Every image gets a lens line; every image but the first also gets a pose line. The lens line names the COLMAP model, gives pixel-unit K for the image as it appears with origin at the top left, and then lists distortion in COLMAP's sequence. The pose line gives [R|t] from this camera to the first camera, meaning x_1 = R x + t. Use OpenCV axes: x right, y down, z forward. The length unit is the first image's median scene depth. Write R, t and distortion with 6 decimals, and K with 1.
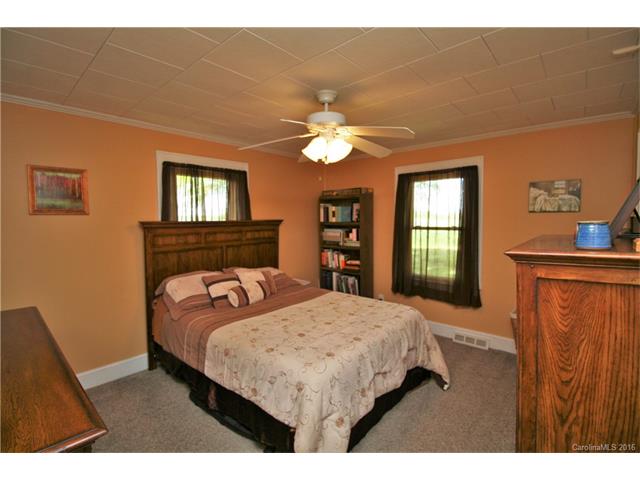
lens RADIAL K [[300.4, 0, 320.4], [0, 300.4, 234.7], [0, 0, 1]] dist [-0.001493, -0.000856]
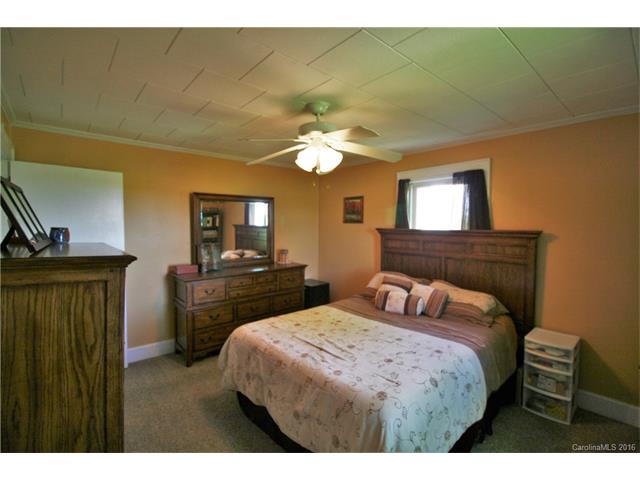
lens RADIAL K [[300.4, 0, 320.4], [0, 300.4, 234.7], [0, 0, 1]] dist [-0.001493, -0.000856]
pose [[-0.131192, 0.032670, -0.990818, 0.762466], [-0.070894, 0.996589, 0.042247, -0.049236], [0.988819, 0.075786, -0.128429, 0.855615]]
